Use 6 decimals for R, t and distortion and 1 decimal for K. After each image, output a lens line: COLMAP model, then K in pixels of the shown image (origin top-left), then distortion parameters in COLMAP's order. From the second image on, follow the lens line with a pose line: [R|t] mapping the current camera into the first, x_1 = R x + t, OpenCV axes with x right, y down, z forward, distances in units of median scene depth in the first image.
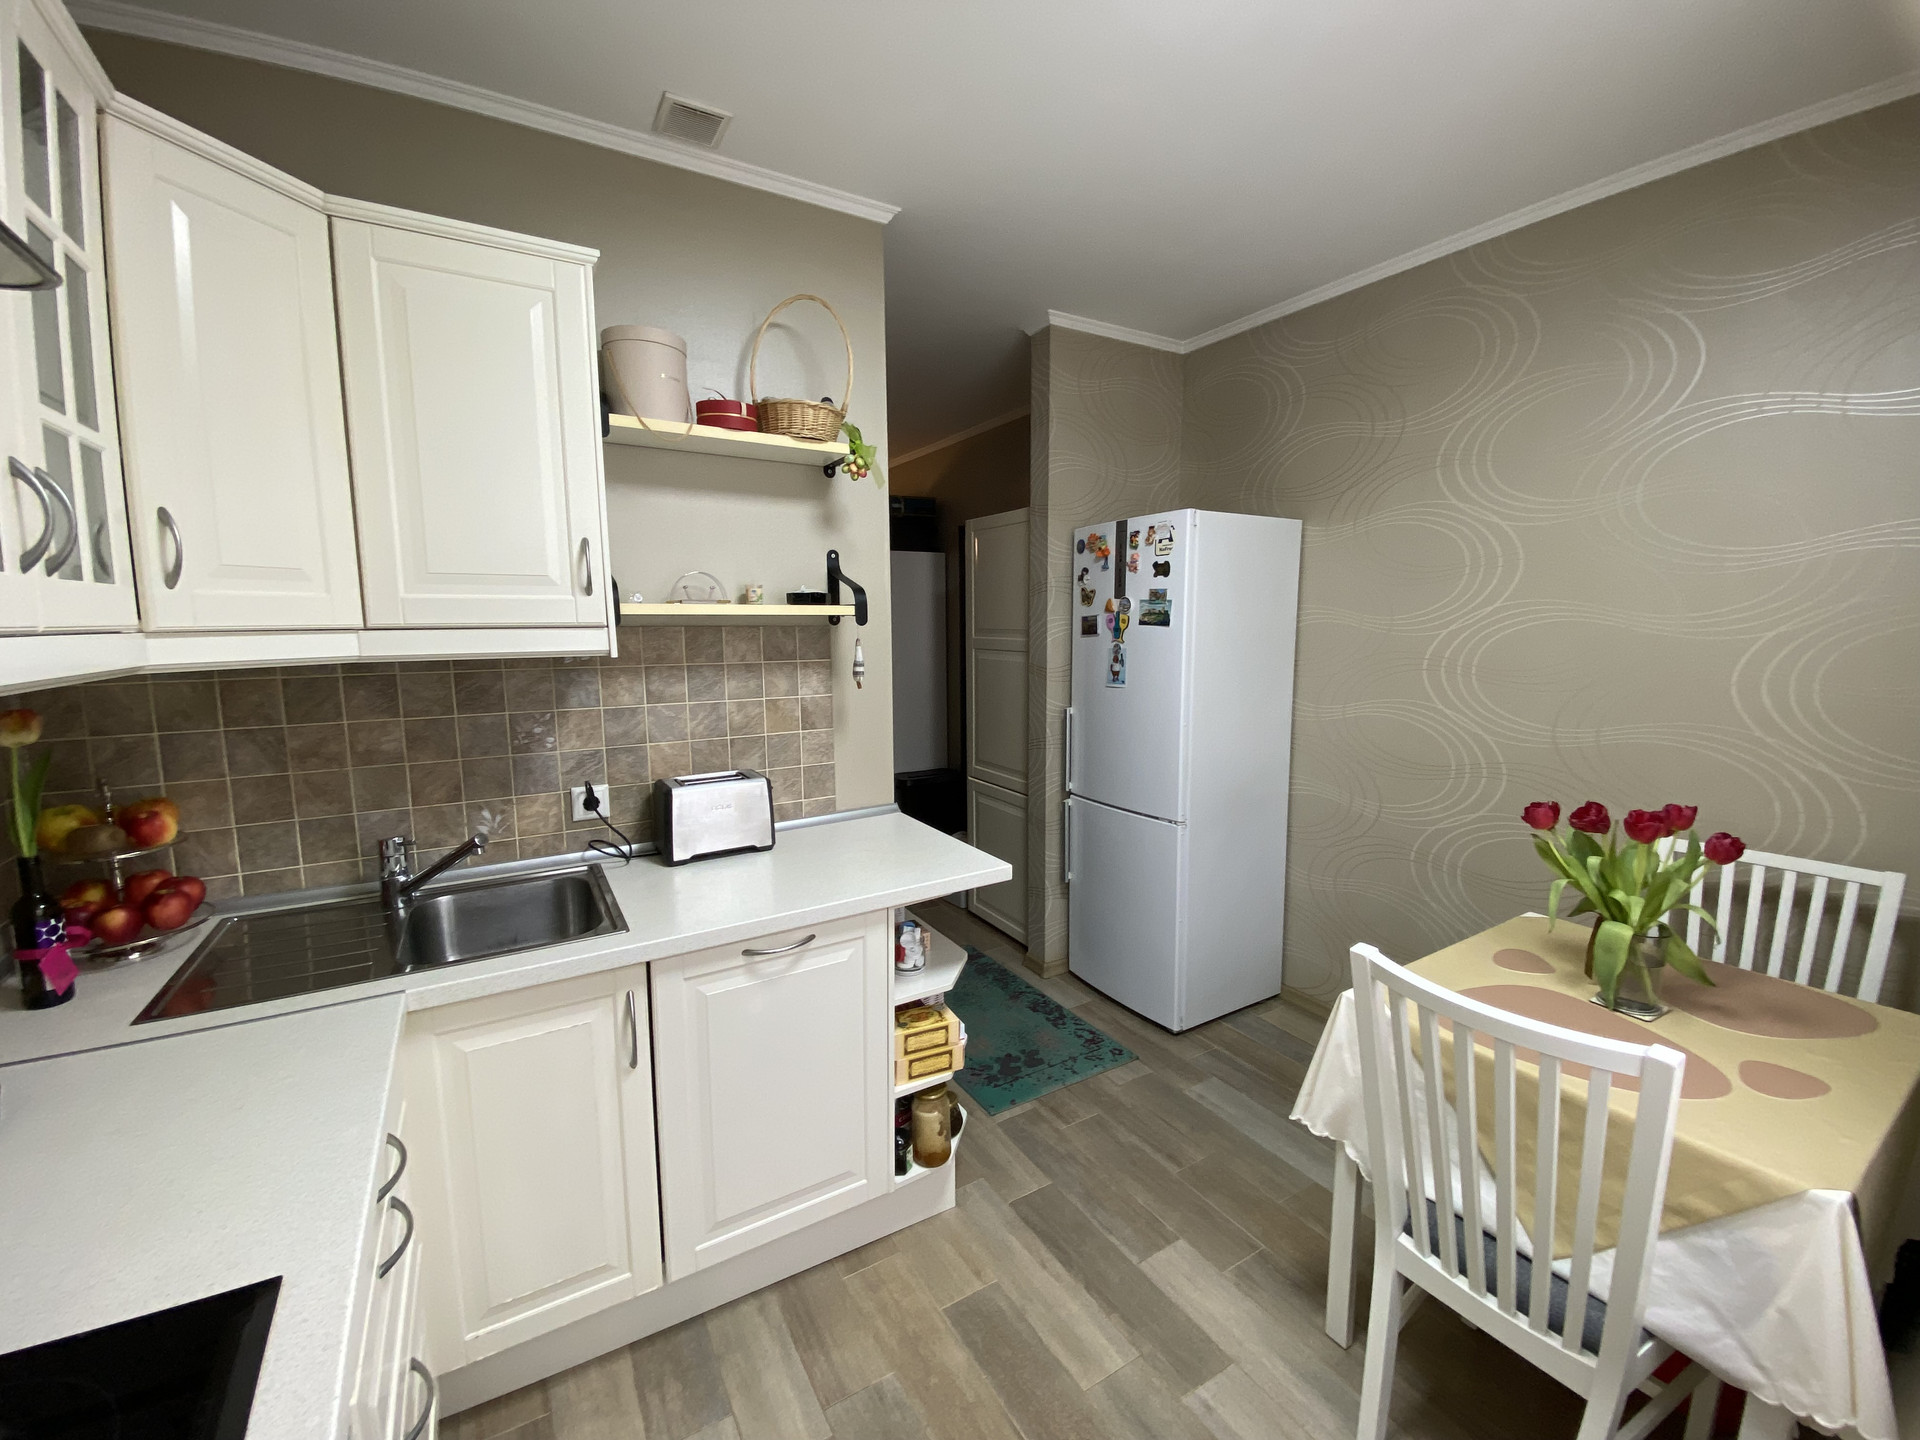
lens RADIAL K [[775.1, 0, 958.2], [0, 775.1, 706.1], [0, 0, 1]] dist [-0.031143, -0.000142]
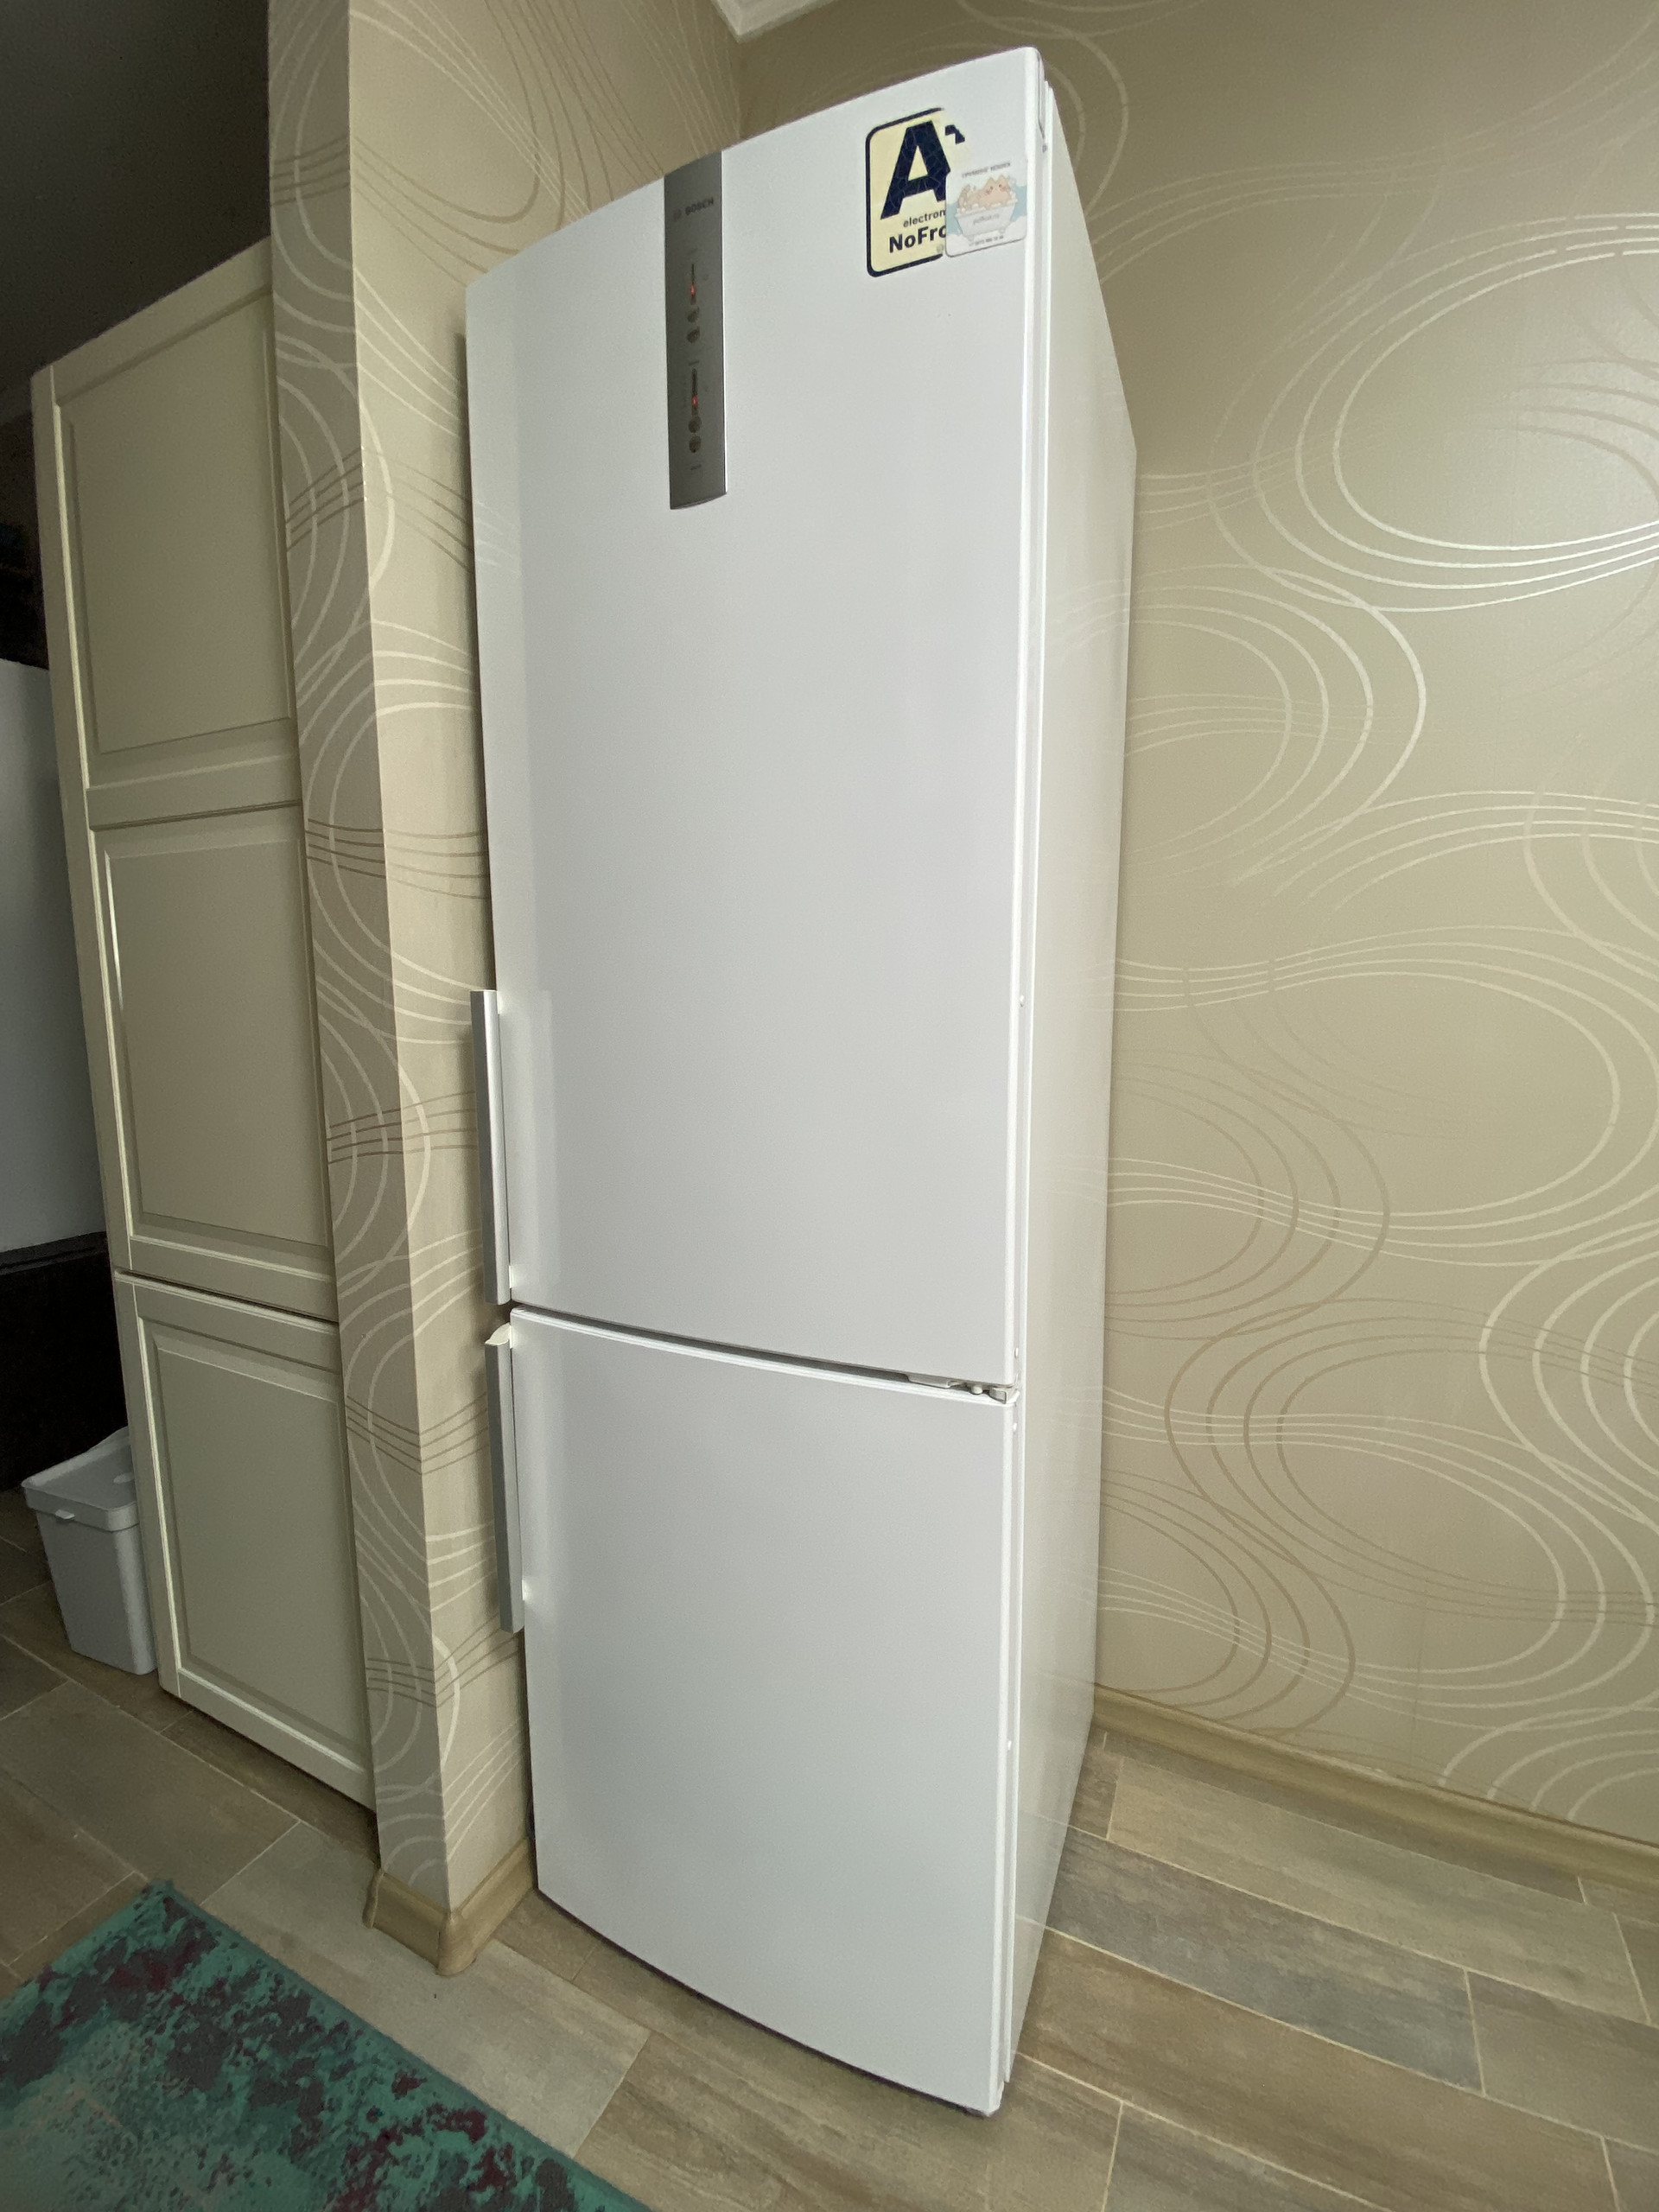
lens RADIAL K [[898.5, 0, 829.5], [0, 898.5, 1106.0], [0, 0, 1]] dist [0.001738, -0.000024]
pose [[0.830911, -0.063894, 0.552725, 0.065899], [0.058707, 0.997907, 0.027102, 0.039144], [-0.553300, 0.009930, 0.832923, 0.660281]]
